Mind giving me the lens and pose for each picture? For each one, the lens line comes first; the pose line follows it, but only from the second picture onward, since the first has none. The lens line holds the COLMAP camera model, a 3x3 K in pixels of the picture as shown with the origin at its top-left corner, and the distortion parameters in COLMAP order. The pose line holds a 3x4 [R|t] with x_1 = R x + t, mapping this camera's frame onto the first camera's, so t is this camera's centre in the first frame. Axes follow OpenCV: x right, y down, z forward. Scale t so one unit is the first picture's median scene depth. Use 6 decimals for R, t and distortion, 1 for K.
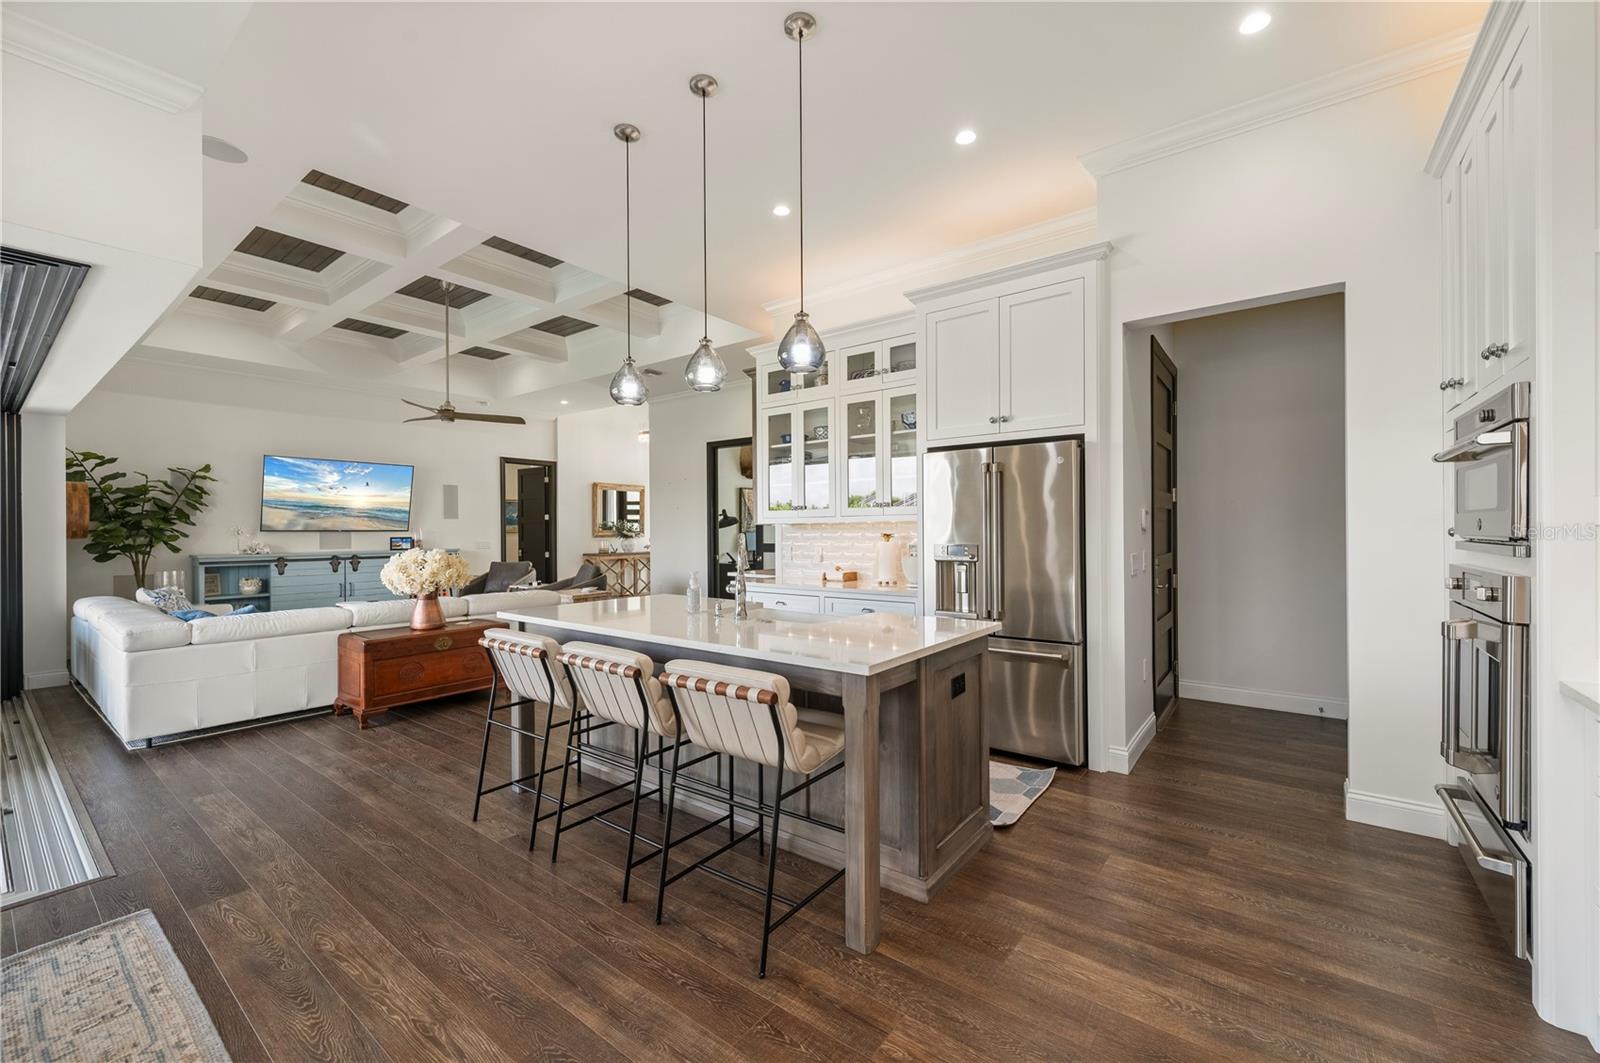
lens RADIAL K [[646.3, 0, 801.3], [0, 646.3, 530.4], [0, 0, 1]] dist [0.002287, 0.000367]
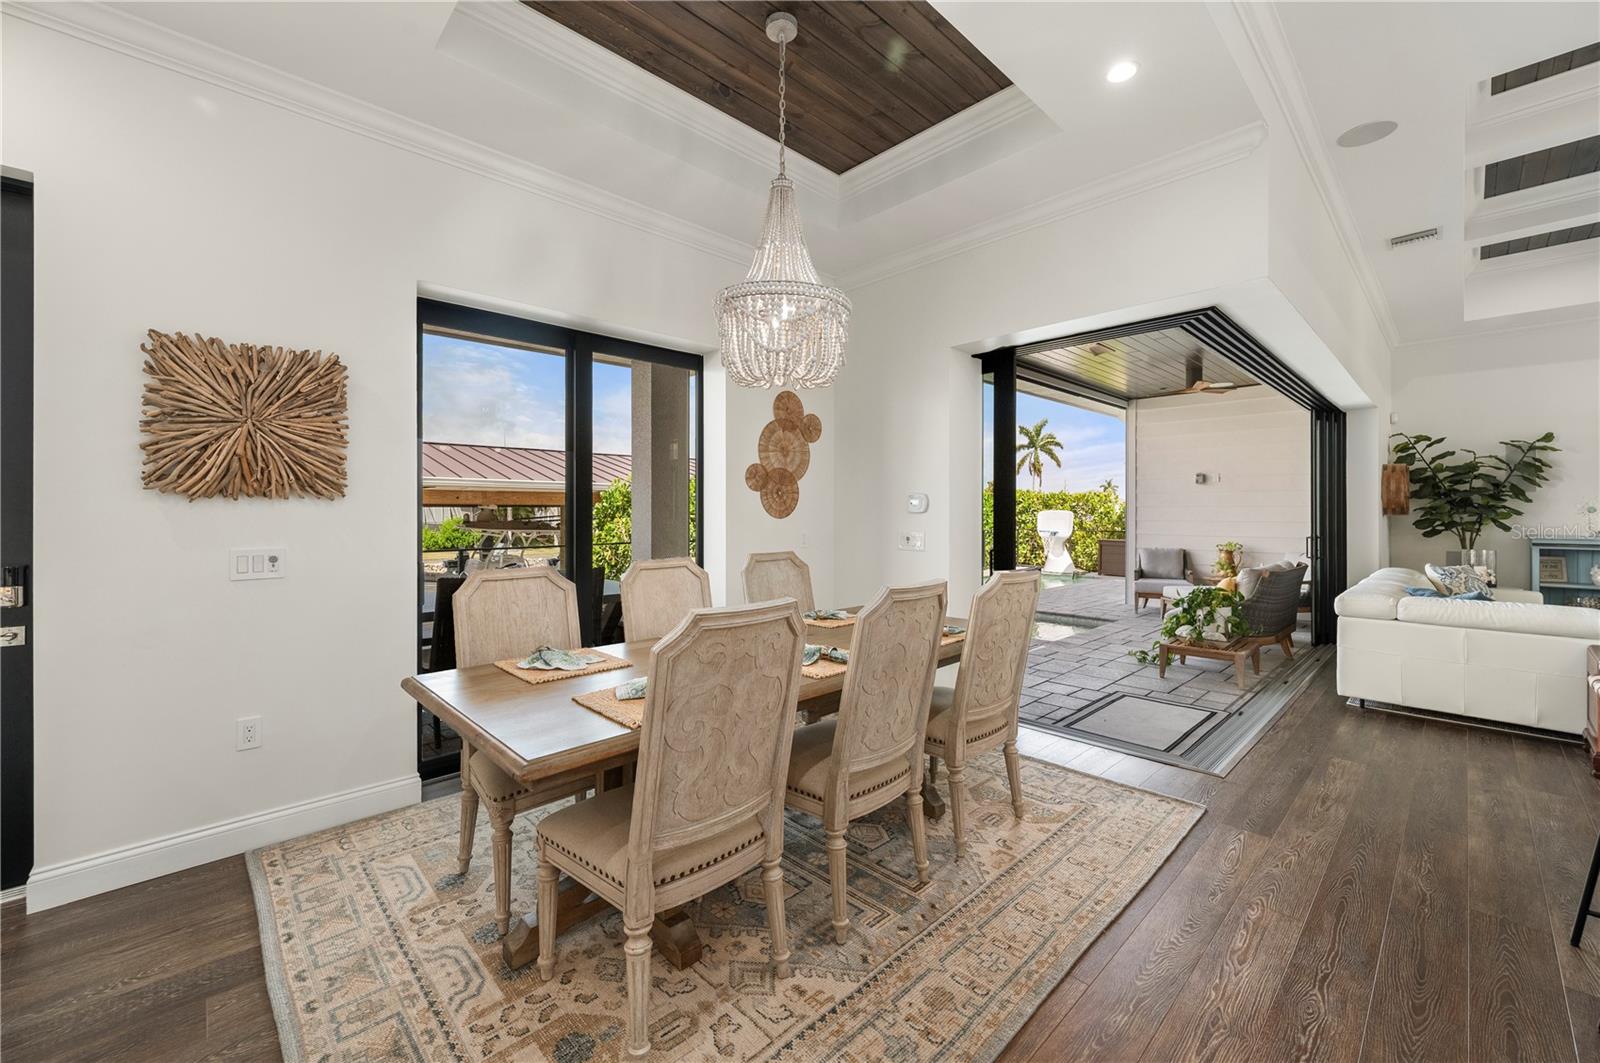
lens RADIAL K [[646.3, 0, 795.8], [0, 646.3, 507.9], [0, 0, 1]] dist [0.002287, 0.000367]
pose [[-0.156327, 0.001487, -0.987704, 0.120183], [-0.001344, 0.999998, 0.001718, -0.000016], [0.987704, 0.001596, -0.156324, 0.134613]]
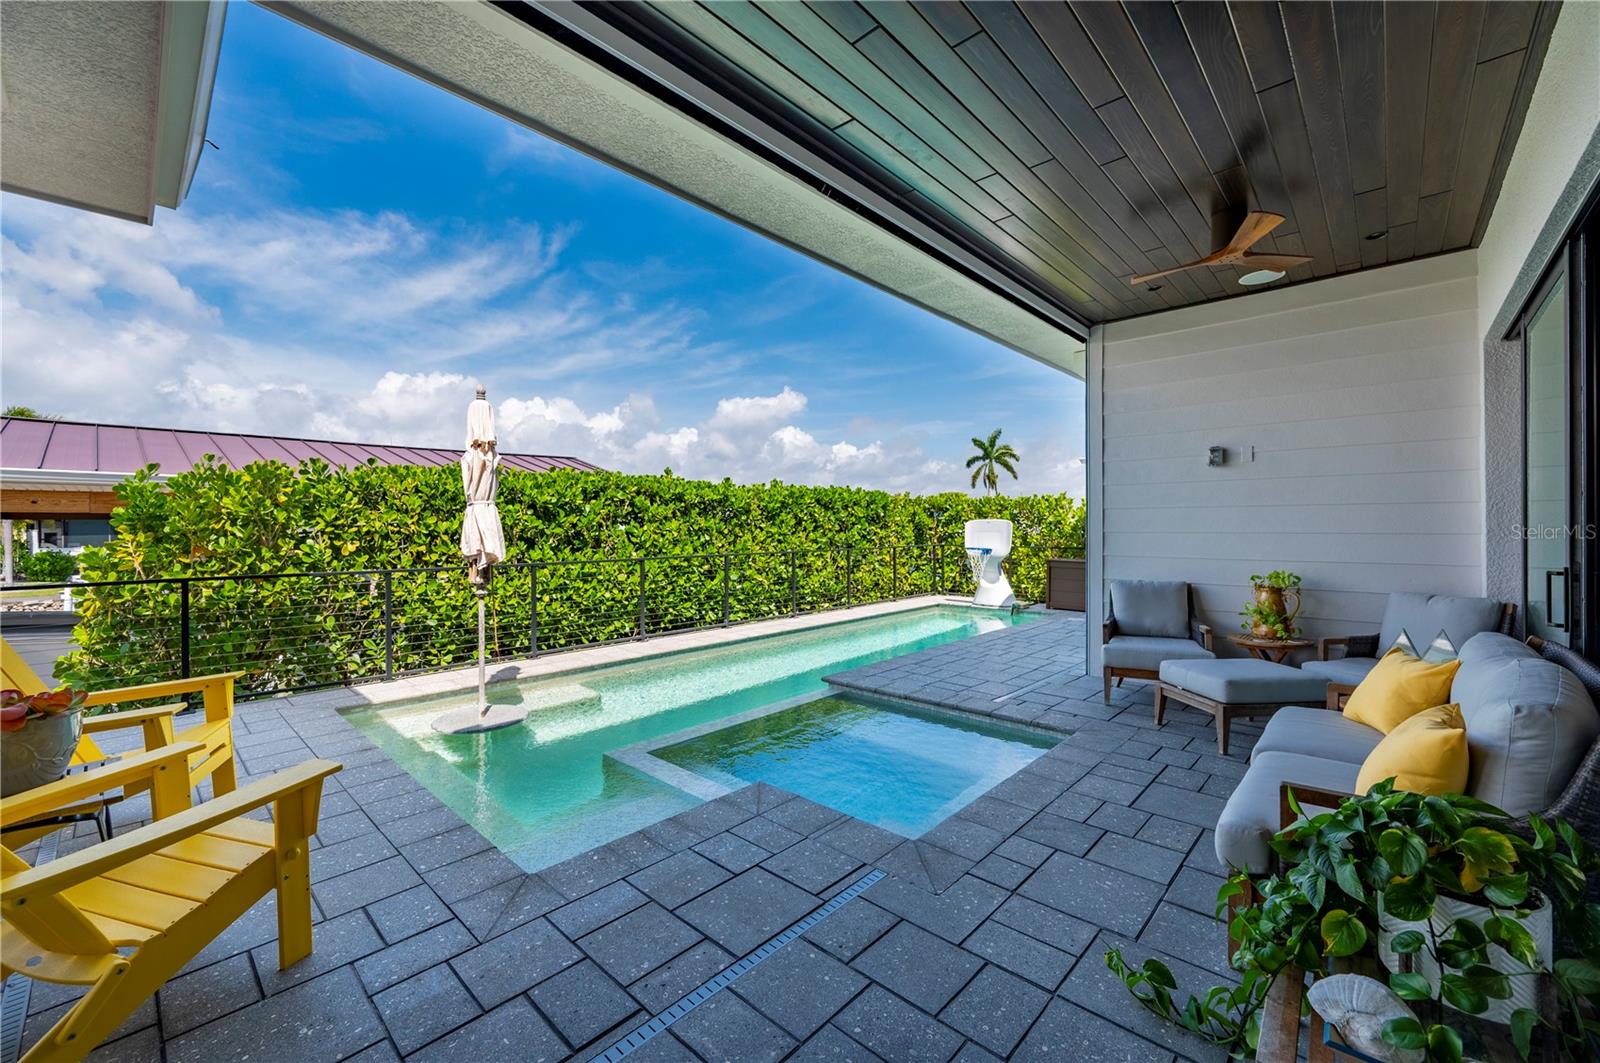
lens RADIAL K [[646.3, 0, 816.4], [0, 646.3, 527.7], [0, 0, 1]] dist [0.002287, 0.000367]
pose [[-0.068874, 0.013622, -0.997532, -0.474431], [0.002112, 0.999907, 0.013509, 0.008292], [0.997623, -0.001177, -0.068896, 0.318032]]
